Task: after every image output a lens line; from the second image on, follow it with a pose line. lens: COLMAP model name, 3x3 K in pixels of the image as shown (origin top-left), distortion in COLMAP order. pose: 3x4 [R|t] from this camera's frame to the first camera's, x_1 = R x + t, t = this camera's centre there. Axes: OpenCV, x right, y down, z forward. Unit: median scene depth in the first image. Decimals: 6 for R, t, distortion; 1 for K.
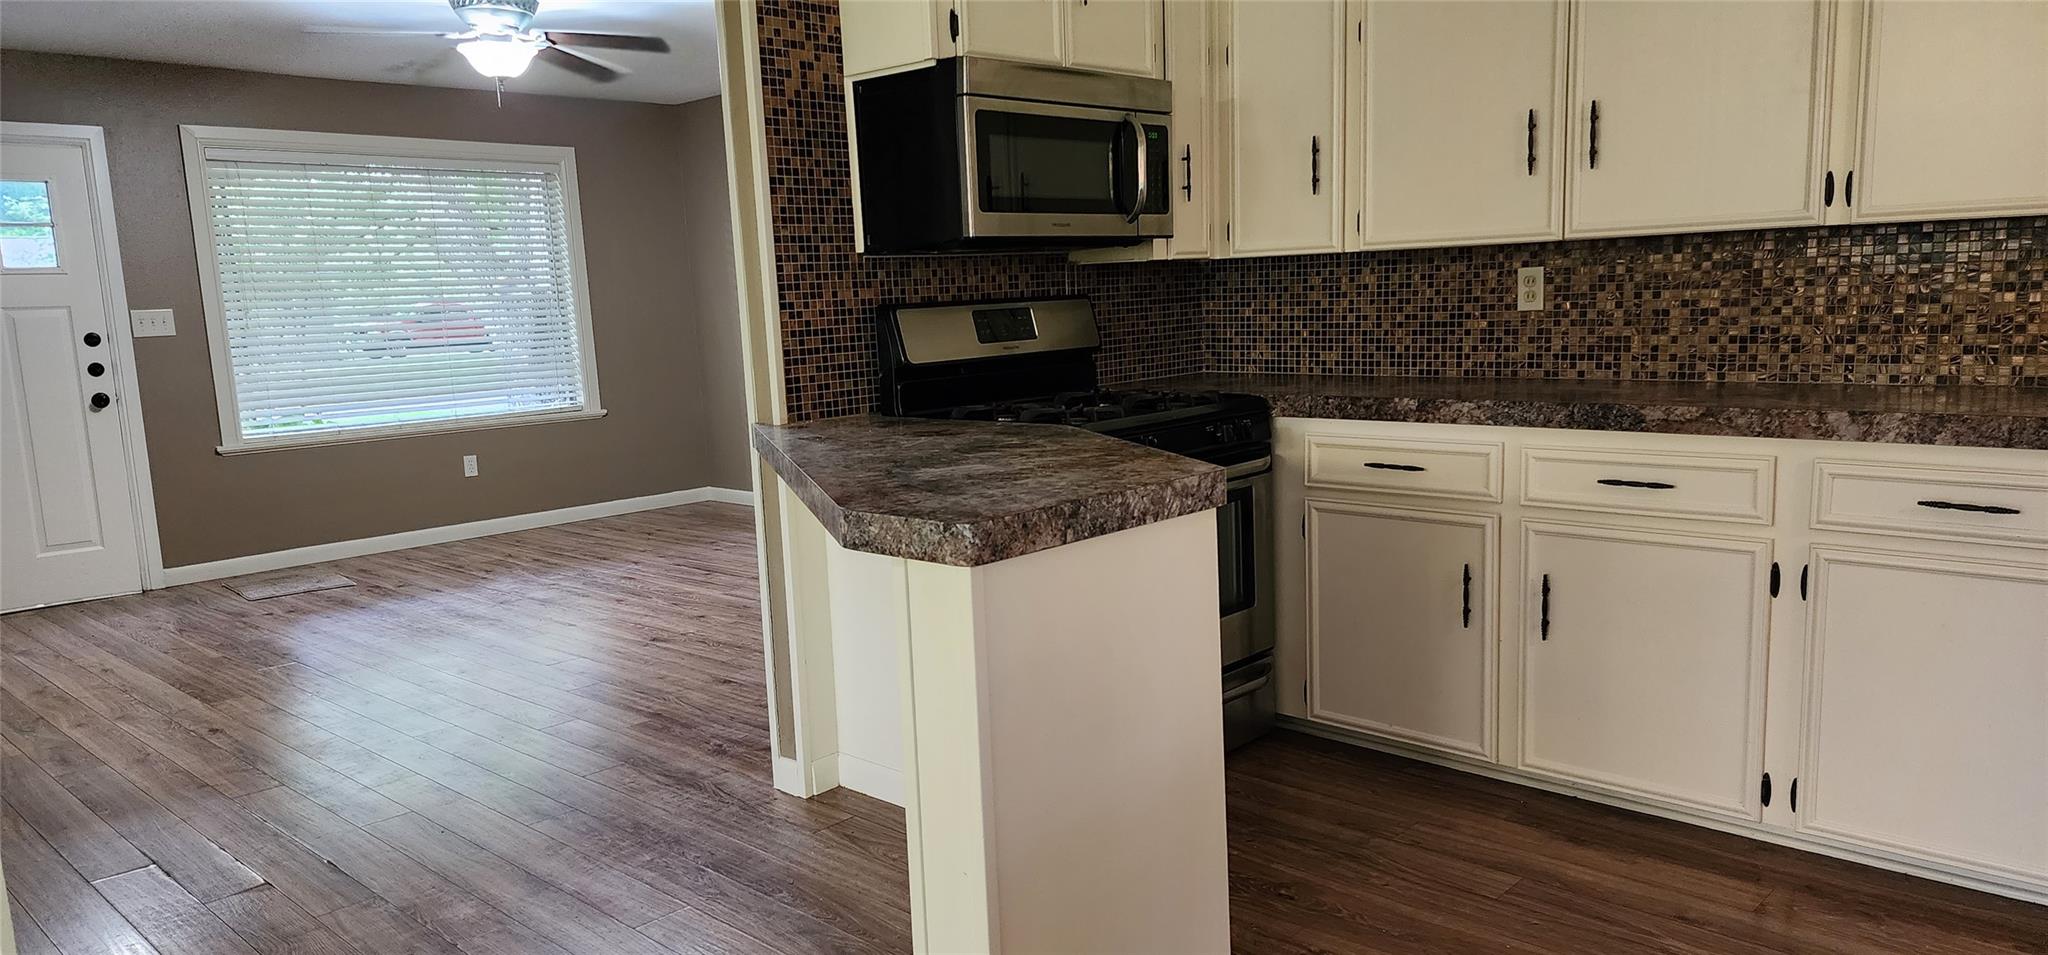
lens RADIAL K [[1312.1, 0, 1024.0], [0, 1312.1, 477.5], [0, 0, 1]] dist [0.001003, 0.000274]
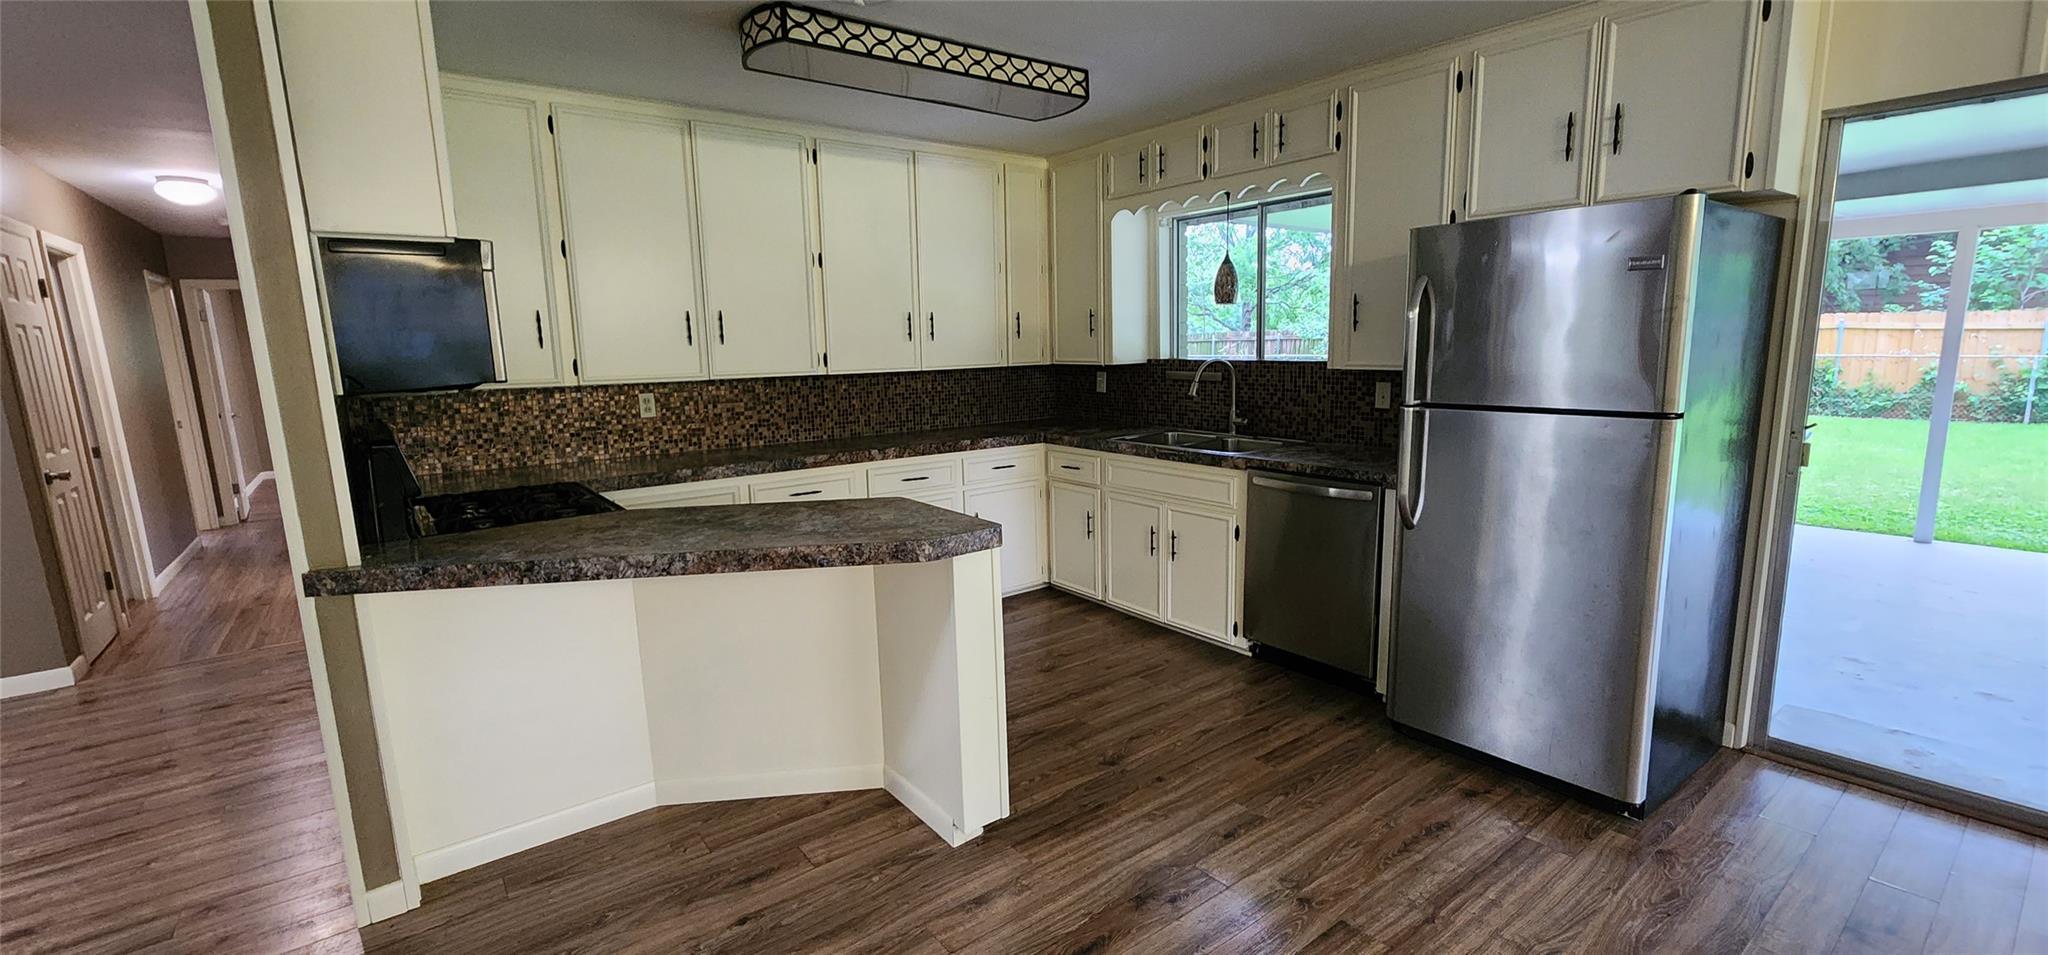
lens RADIAL K [[846.9, 0, 1024.0], [0, 846.9, 477.5], [0, 0, 1]] dist [-0.000398, -0.000198]
pose [[0.163941, -0.121403, 0.978971, -0.733555], [0.154850, 0.983262, 0.096004, -0.085716], [-0.974241, 0.135855, 0.179996, 0.332860]]
